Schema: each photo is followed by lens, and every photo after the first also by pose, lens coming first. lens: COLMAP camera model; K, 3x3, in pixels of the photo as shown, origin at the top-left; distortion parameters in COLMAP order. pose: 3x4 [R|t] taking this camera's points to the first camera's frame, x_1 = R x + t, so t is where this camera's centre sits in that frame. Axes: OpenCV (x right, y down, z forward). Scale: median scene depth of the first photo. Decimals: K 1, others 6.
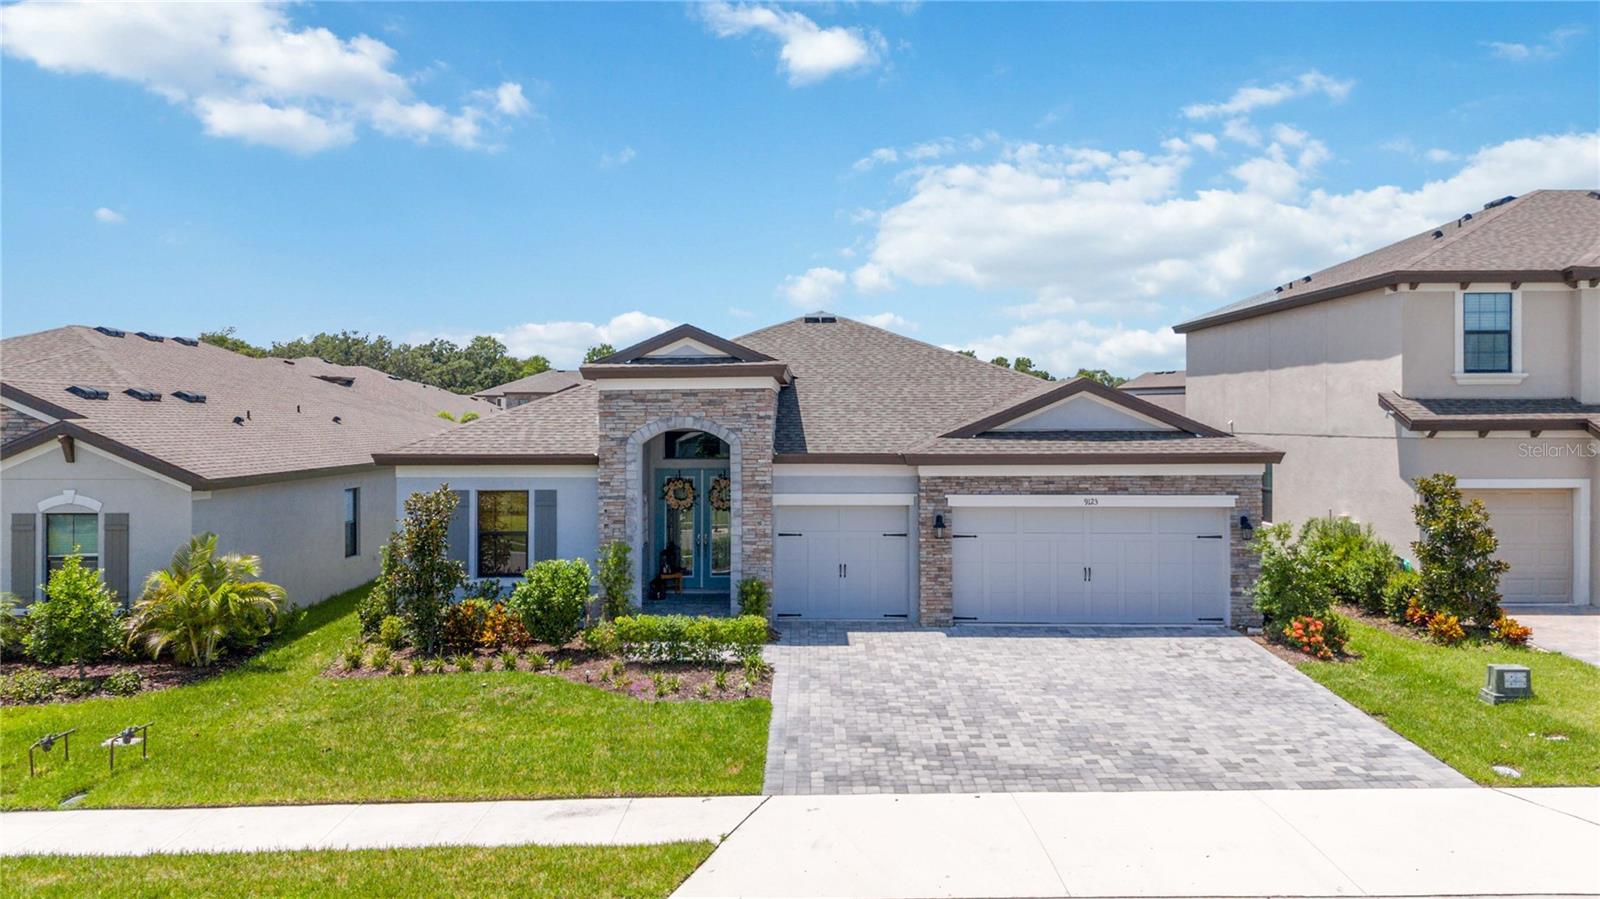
lens RADIAL K [[1192.1, 0, 802.6], [0, 1192.1, 420.1], [0, 0, 1]] dist [0.053868, -0.041868]
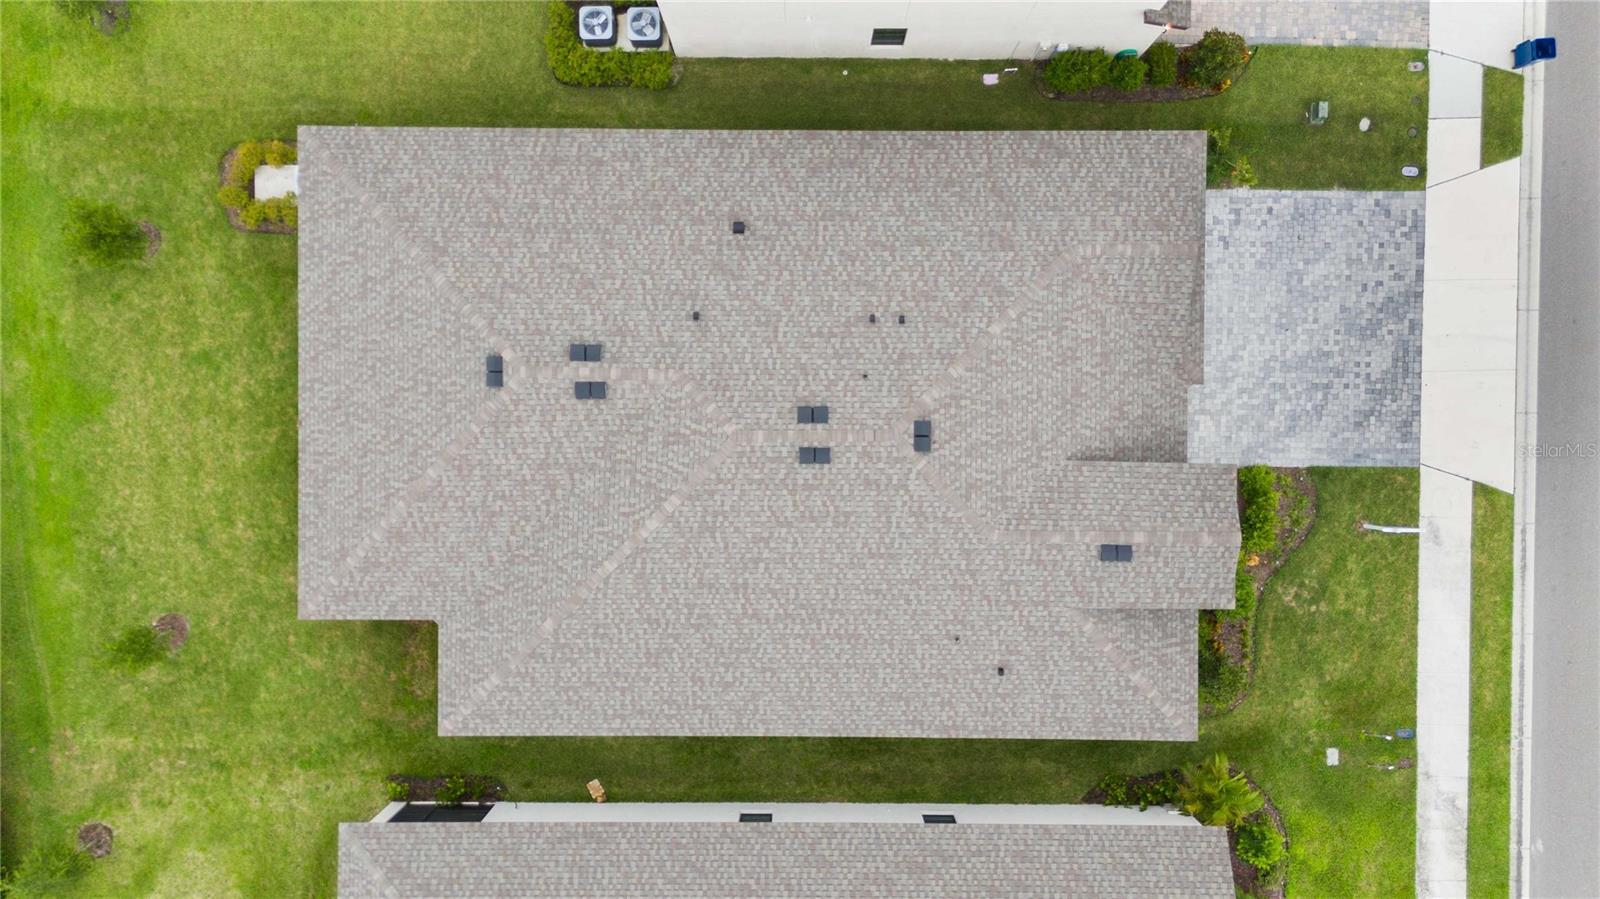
lens RADIAL K [[1171.9, 0, 800.0], [0, 1171.9, 449.5], [0, 0, 1]] dist [0.066038, -0.059284]
pose [[0.002325, -0.999966, -0.007948, 0.015963], [0.004738, -0.007937, 0.999957, -1.653201], [-0.999986, -0.002363, 0.004720, 1.700149]]
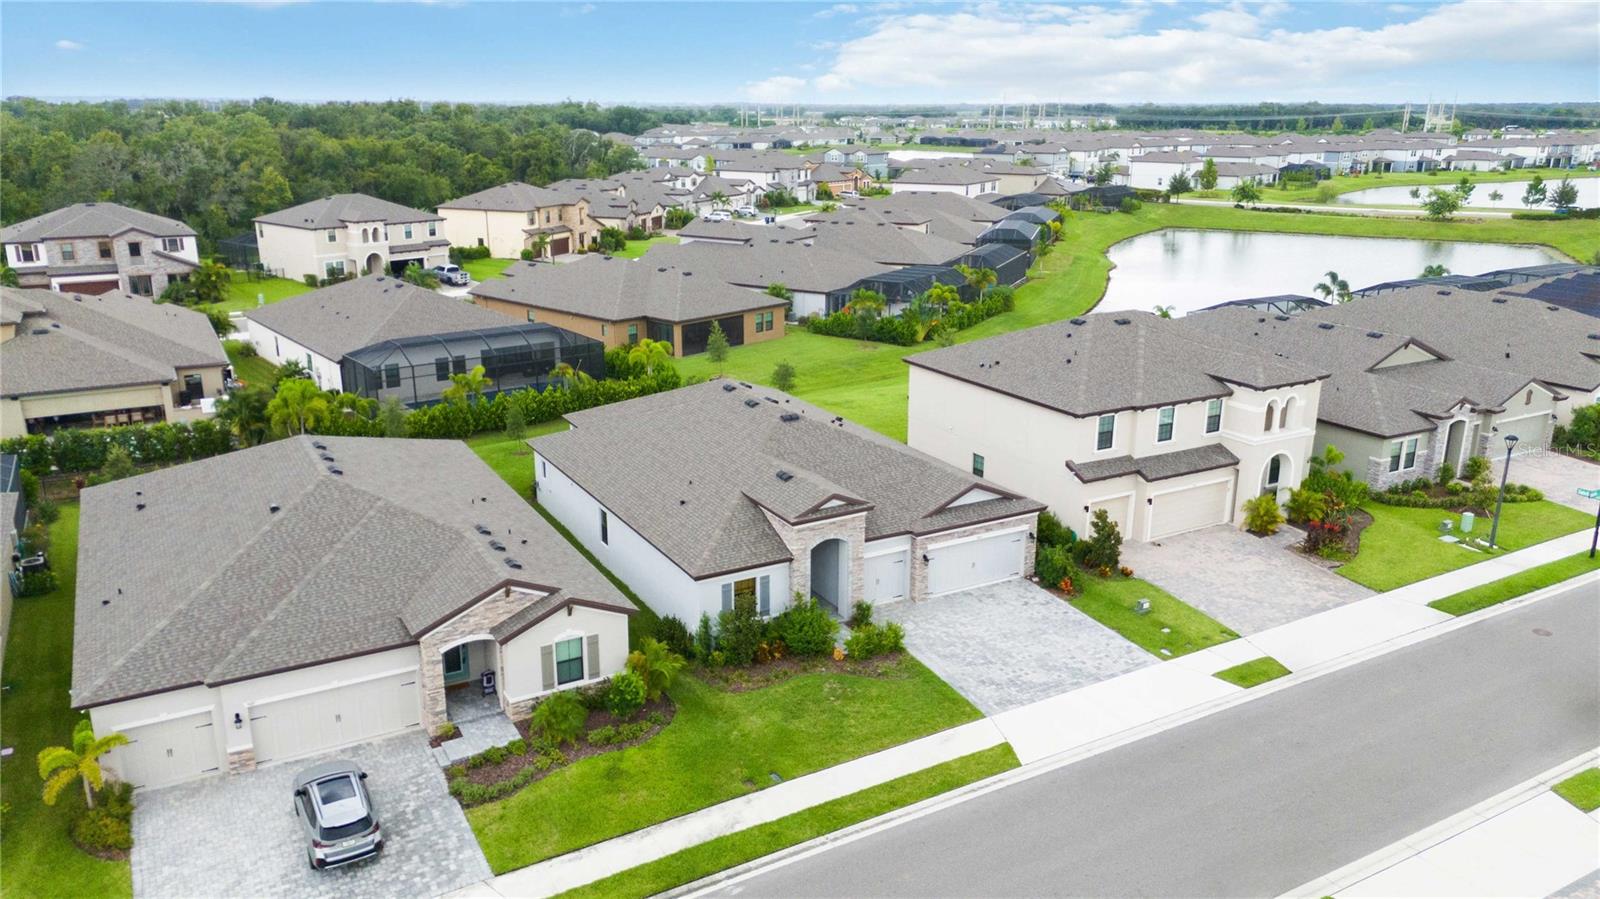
lens RADIAL K [[1171.9, 0, 800.0], [0, 1171.9, 449.5], [0, 0, 1]] dist [0.066038, -0.059284]
pose [[0.869414, -0.133365, 0.475745, -1.256722], [-0.006510, 0.959706, 0.280930, -0.822810], [-0.494042, -0.247341, 0.833514, -0.745010]]
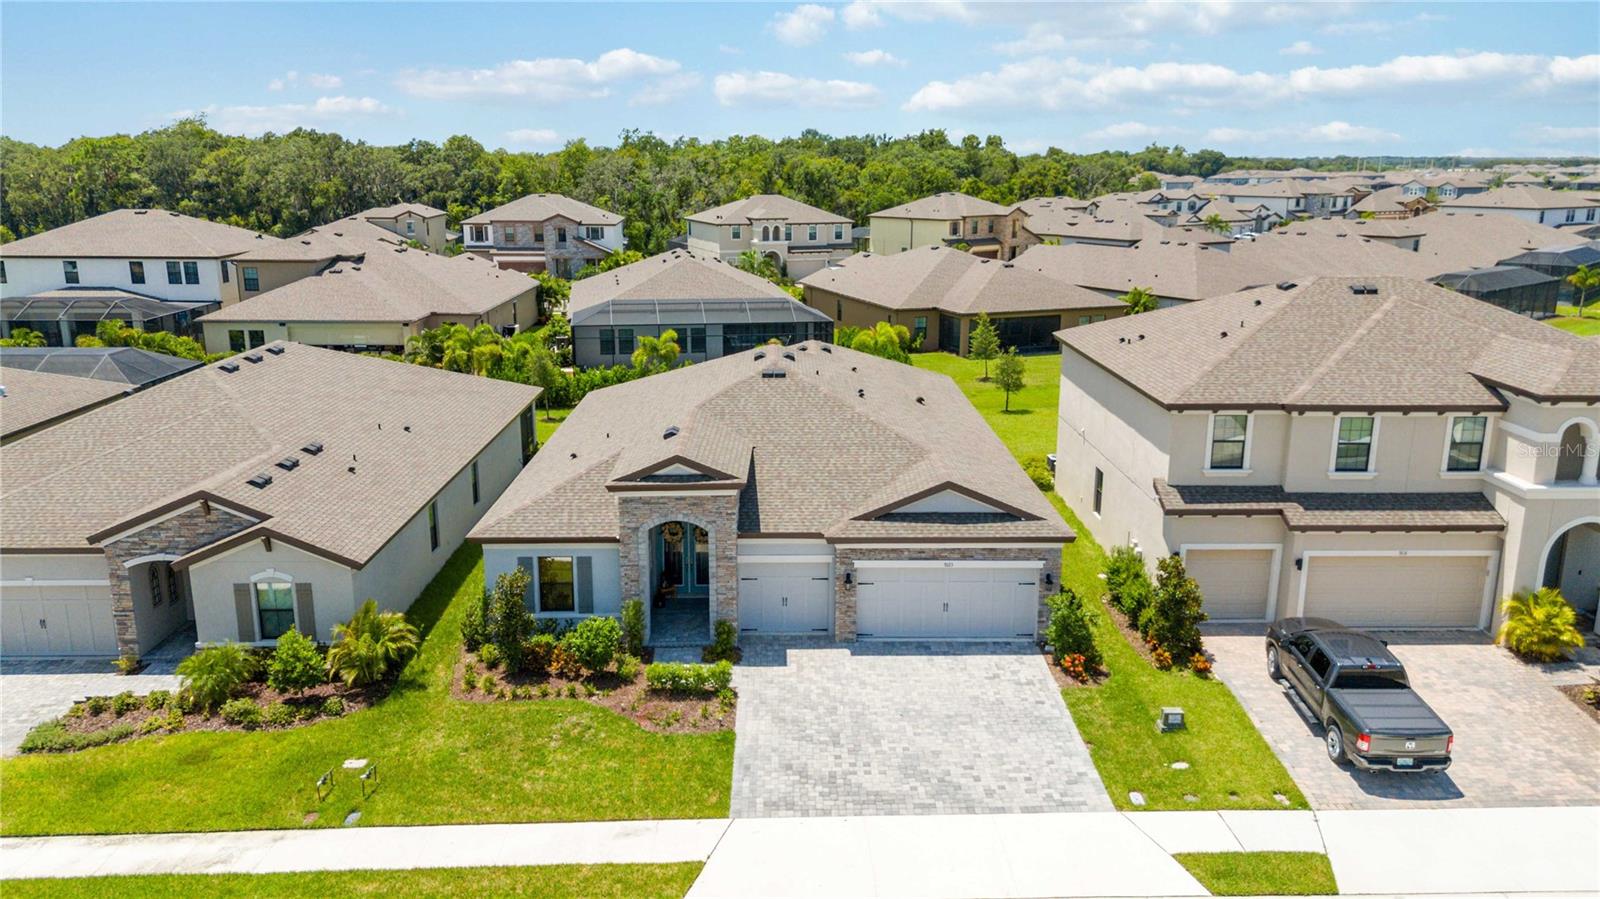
lens RADIAL K [[1176.5, 0, 800.0], [0, 1176.5, 449.5], [0, 0, 1]] dist [0.055068, -0.045109]
pose [[0.999811, 0.000146, 0.019446, 0.028858], [-0.004780, 0.971144, 0.238448, -0.487795], [-0.018850, -0.238496, 0.970961, -0.457880]]
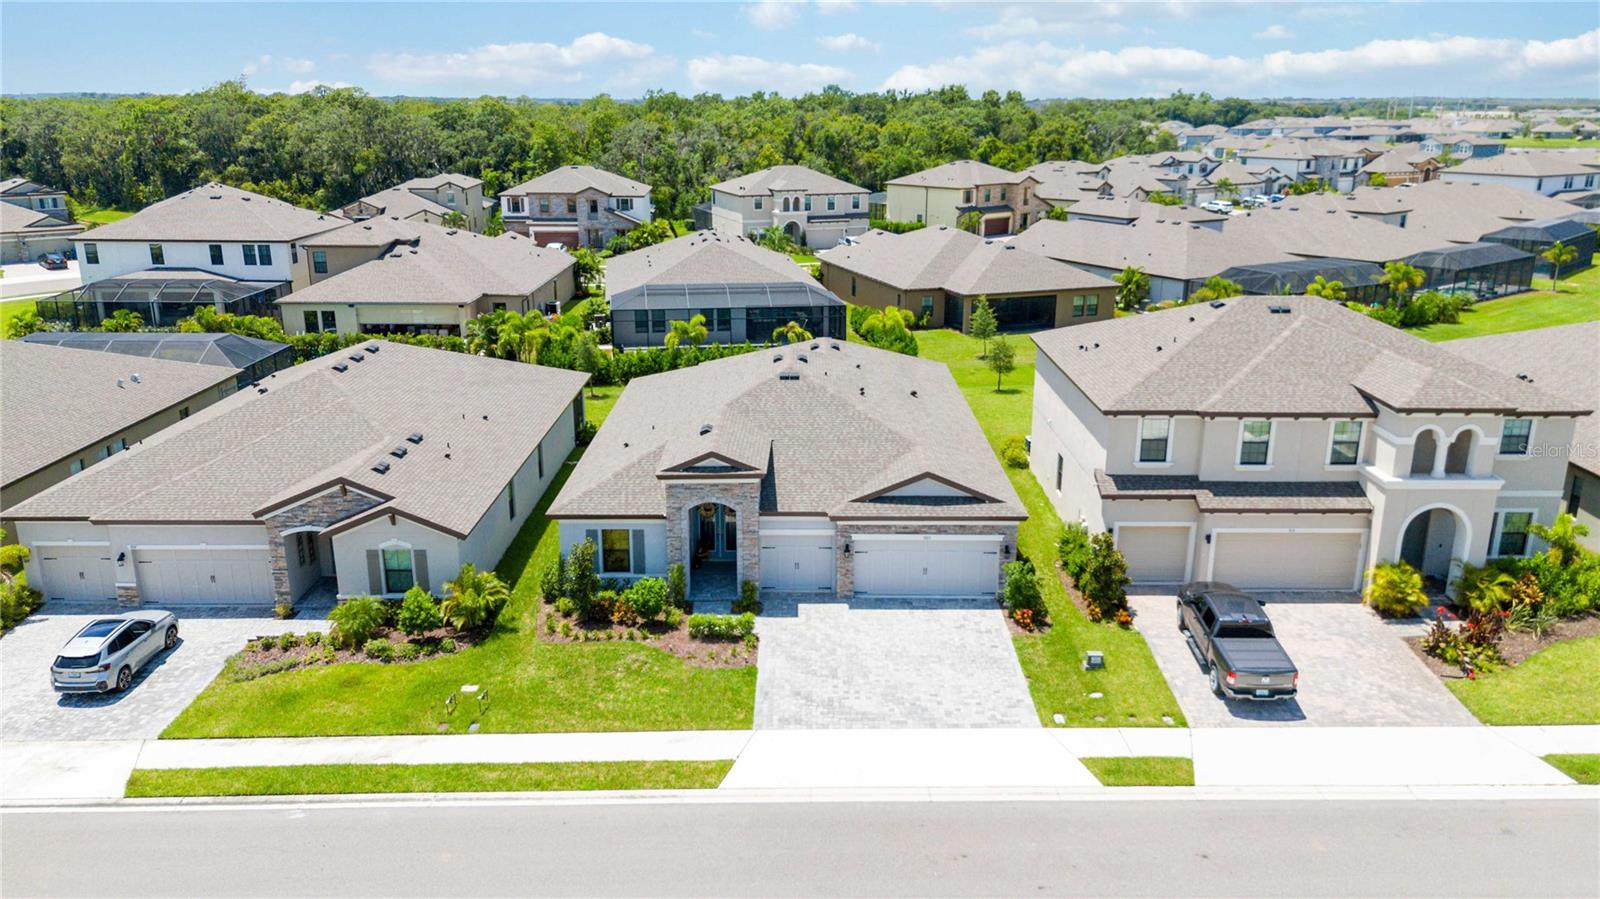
lens RADIAL K [[1178.8, 0, 800.0], [0, 1178.8, 449.5], [0, 0, 1]] dist [0.067638, -0.074971]
pose [[0.999992, 0.003887, 0.001261, 0.042510], [-0.004085, 0.959109, 0.283008, -0.680082], [-0.000110, -0.283010, 0.959117, -0.857859]]
